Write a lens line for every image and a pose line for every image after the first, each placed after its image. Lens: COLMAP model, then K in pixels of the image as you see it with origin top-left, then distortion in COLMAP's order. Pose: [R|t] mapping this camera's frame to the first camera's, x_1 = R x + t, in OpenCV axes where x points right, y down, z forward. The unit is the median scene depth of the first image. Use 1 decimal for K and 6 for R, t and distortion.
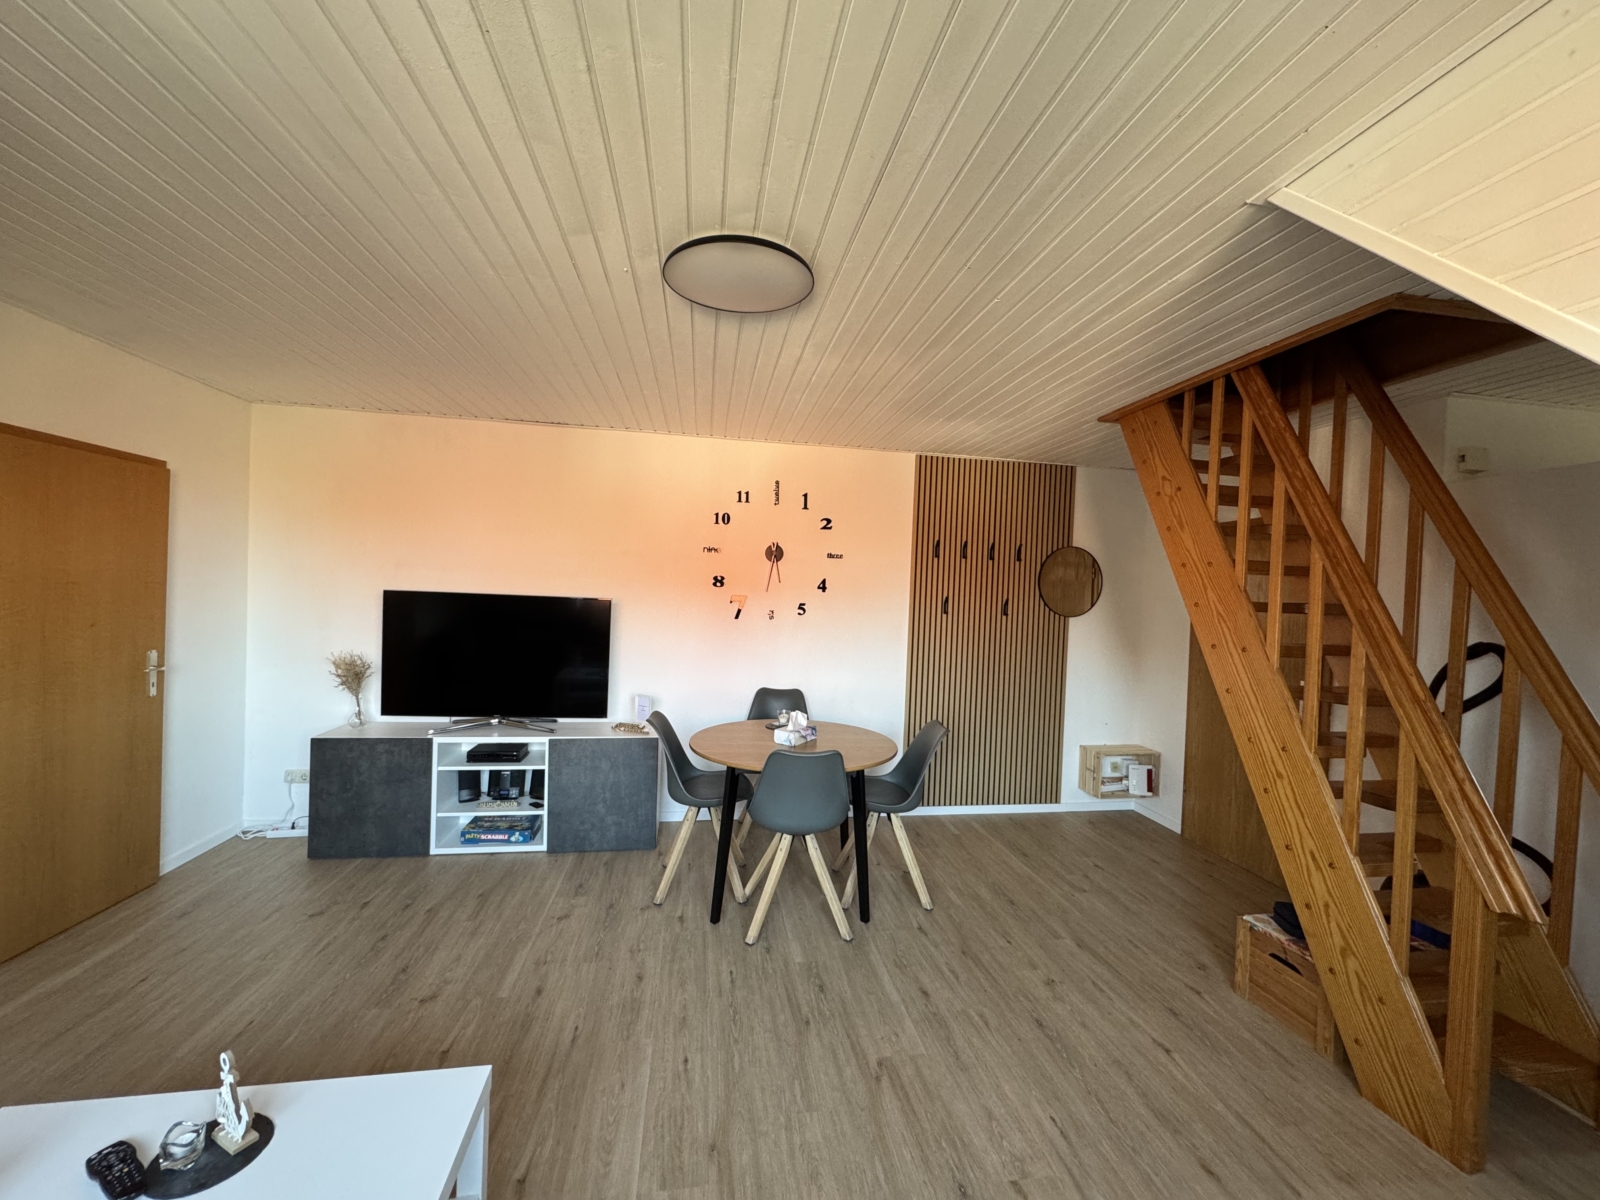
lens RADIAL K [[638.9, 0, 793.1], [0, 638.9, 599.2], [0, 0, 1]] dist [0.000621, 0.001149]
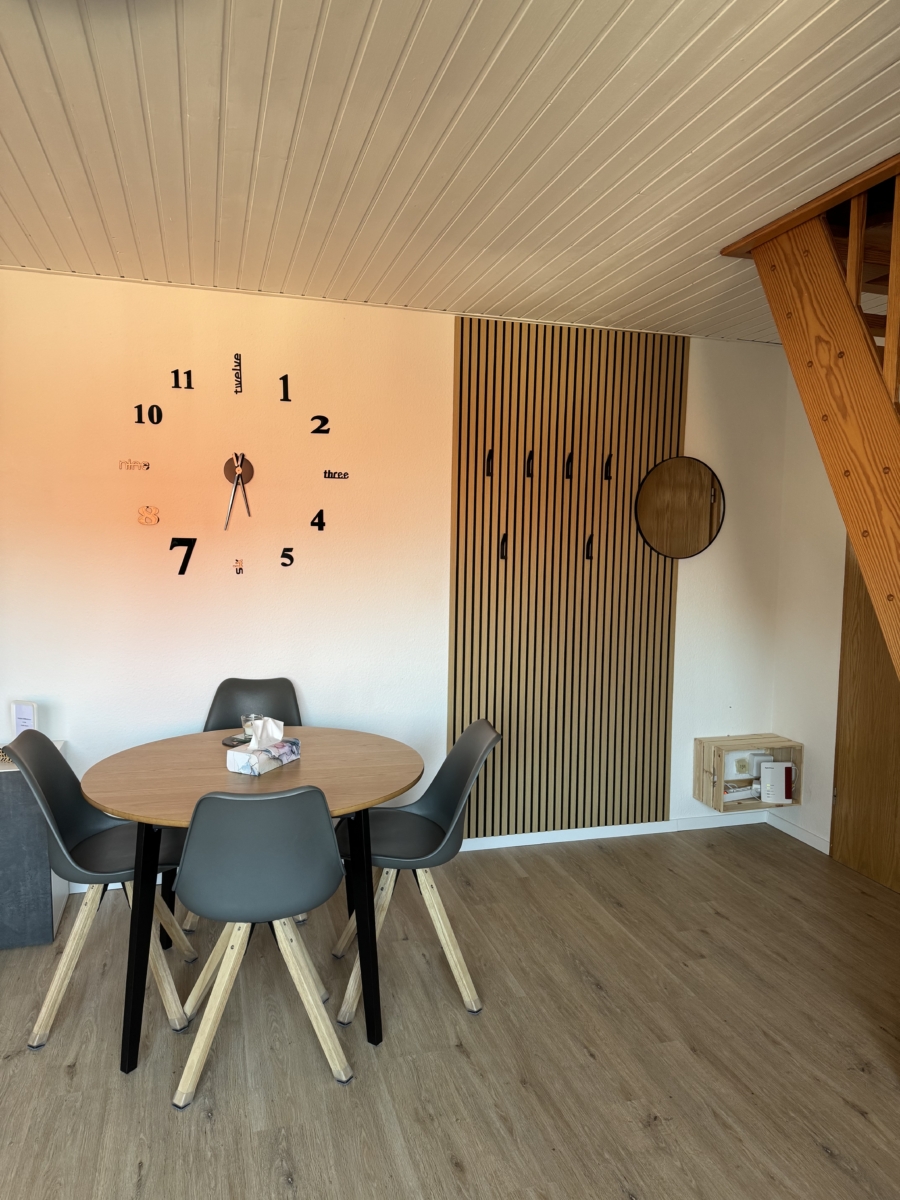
lens RADIAL K [[839.5, 0, 441.1], [0, 839.5, 599.3], [0, 0, 1]] dist [0.053999, -0.046002]
pose [[0.991518, -0.029723, 0.126528, 0.075735], [0.021335, 0.997515, 0.067145, 0.005555], [-0.128209, -0.063876, 0.989688, 0.160459]]
